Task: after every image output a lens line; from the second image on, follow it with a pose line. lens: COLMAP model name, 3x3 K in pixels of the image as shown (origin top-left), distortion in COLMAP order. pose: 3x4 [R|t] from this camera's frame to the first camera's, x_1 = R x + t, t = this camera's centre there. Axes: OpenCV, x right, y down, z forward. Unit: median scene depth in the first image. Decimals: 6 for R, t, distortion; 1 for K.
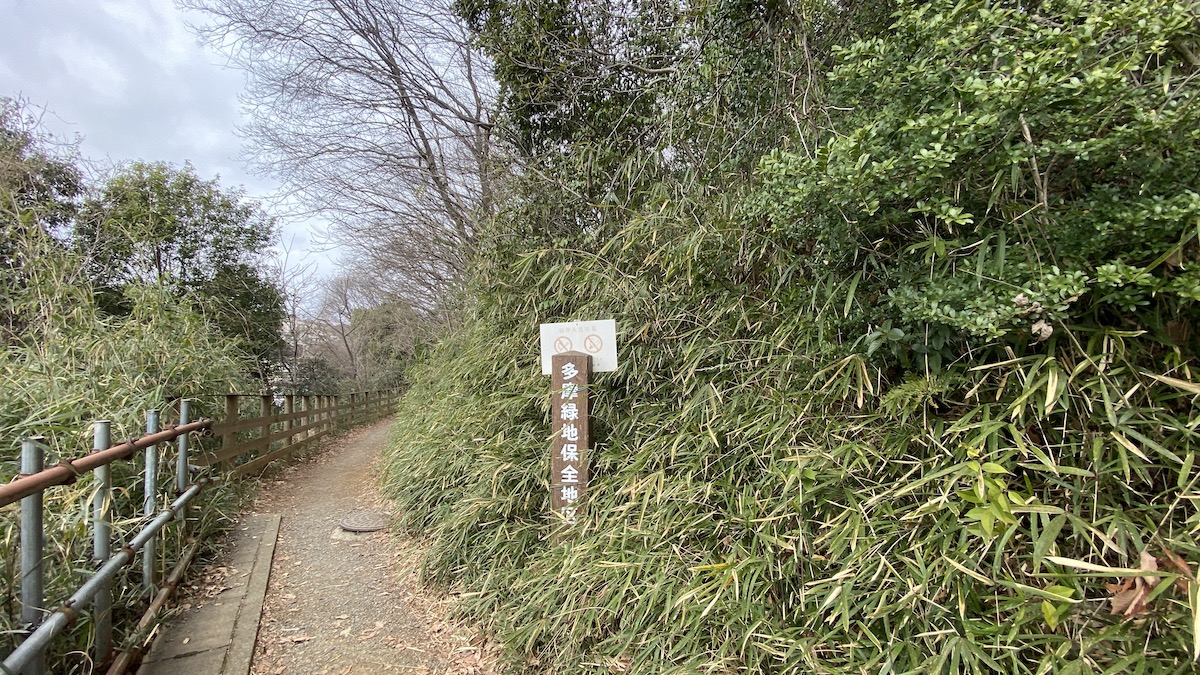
lens RADIAL K [[477.0, 0, 603.6], [0, 477.0, 338.5], [0, 0, 1]] dist [0.008172, -0.016008]
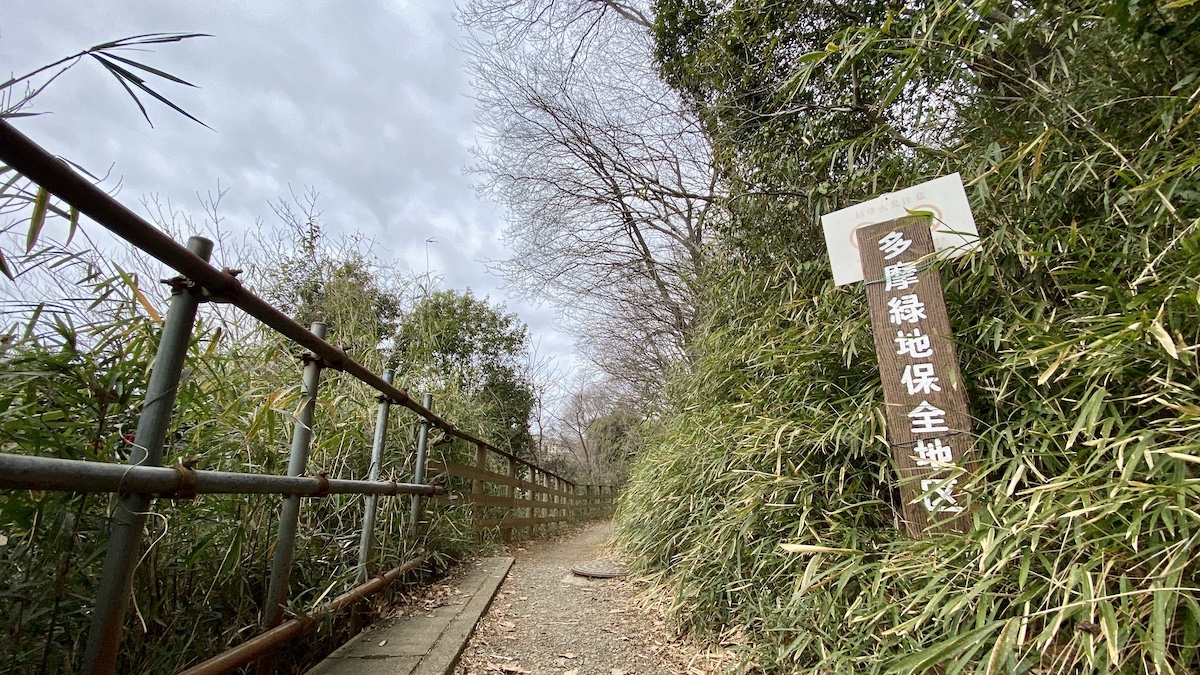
lens RADIAL K [[477.0, 0, 603.6], [0, 477.0, 338.5], [0, 0, 1]] dist [0.008172, -0.016008]
pose [[0.898293, -0.125230, -0.421174, -0.131945], [0.019830, 0.969104, -0.245855, 0.262688], [0.438949, 0.212498, 0.873022, 0.276271]]
